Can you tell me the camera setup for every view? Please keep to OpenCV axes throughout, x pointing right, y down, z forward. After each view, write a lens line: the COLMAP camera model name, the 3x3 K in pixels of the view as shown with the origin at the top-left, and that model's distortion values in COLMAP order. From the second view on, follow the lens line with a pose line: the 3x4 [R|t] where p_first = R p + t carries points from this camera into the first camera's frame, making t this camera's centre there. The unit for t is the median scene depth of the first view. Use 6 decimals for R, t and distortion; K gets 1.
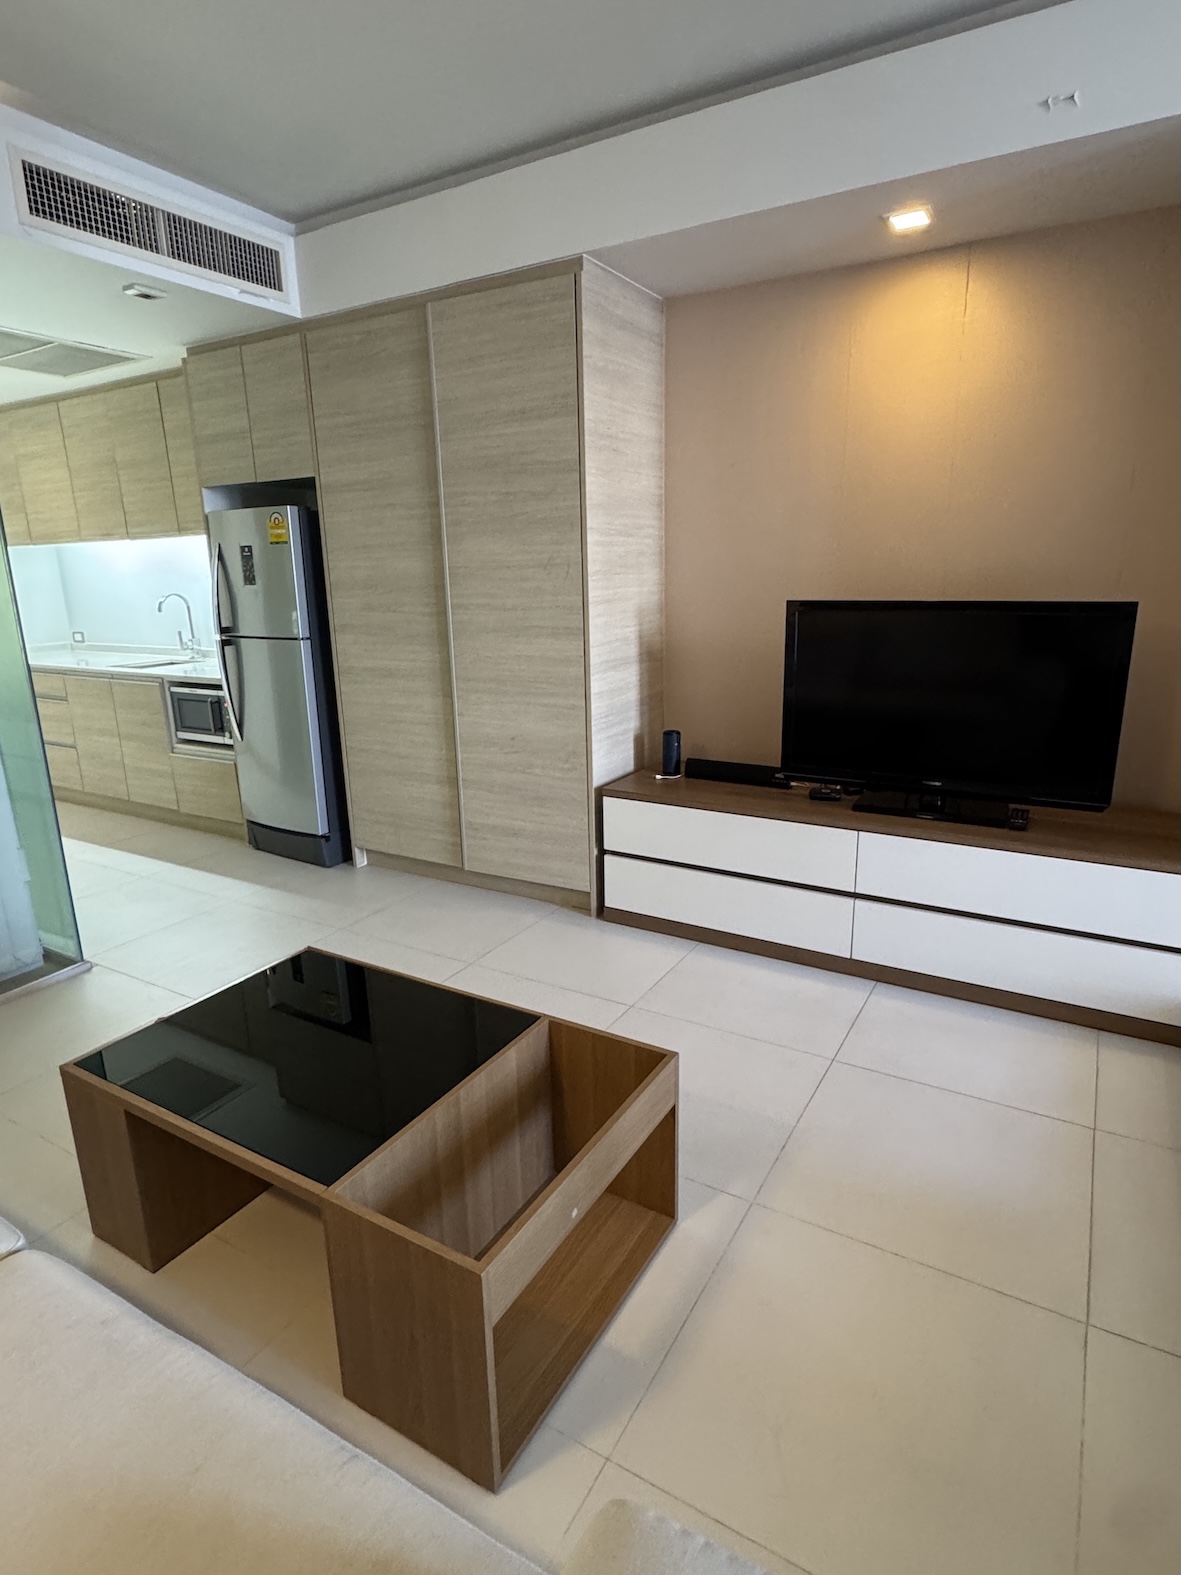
lens RADIAL K [[872.0, 0, 591.3], [0, 872.0, 794.7], [0, 0, 1]] dist [-0.002766, 0.002755]
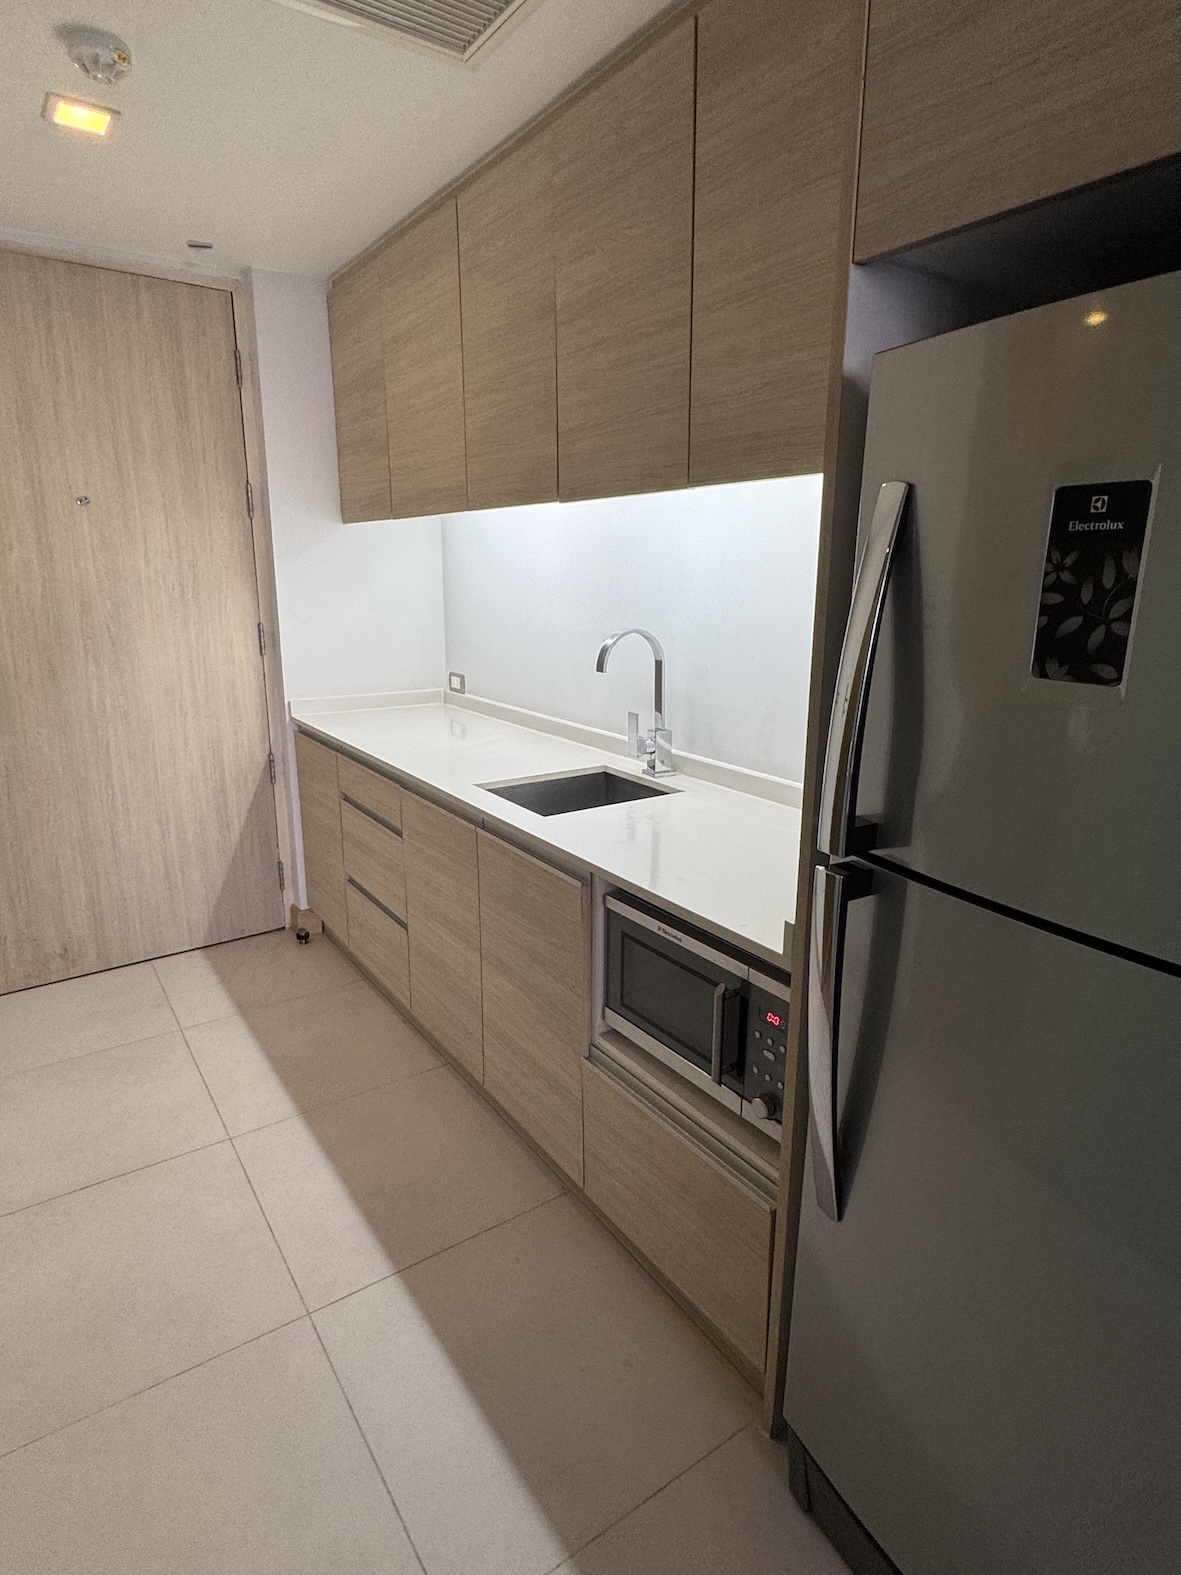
lens RADIAL K [[872.0, 0, 590.4], [0, 872.0, 797.9], [0, 0, 1]] dist [-0.002766, 0.002755]
pose [[0.908568, 0.132330, -0.396224, -0.338916], [-0.129861, 0.990977, 0.033185, -0.170495], [0.397040, 0.021303, 0.917554, 0.637959]]
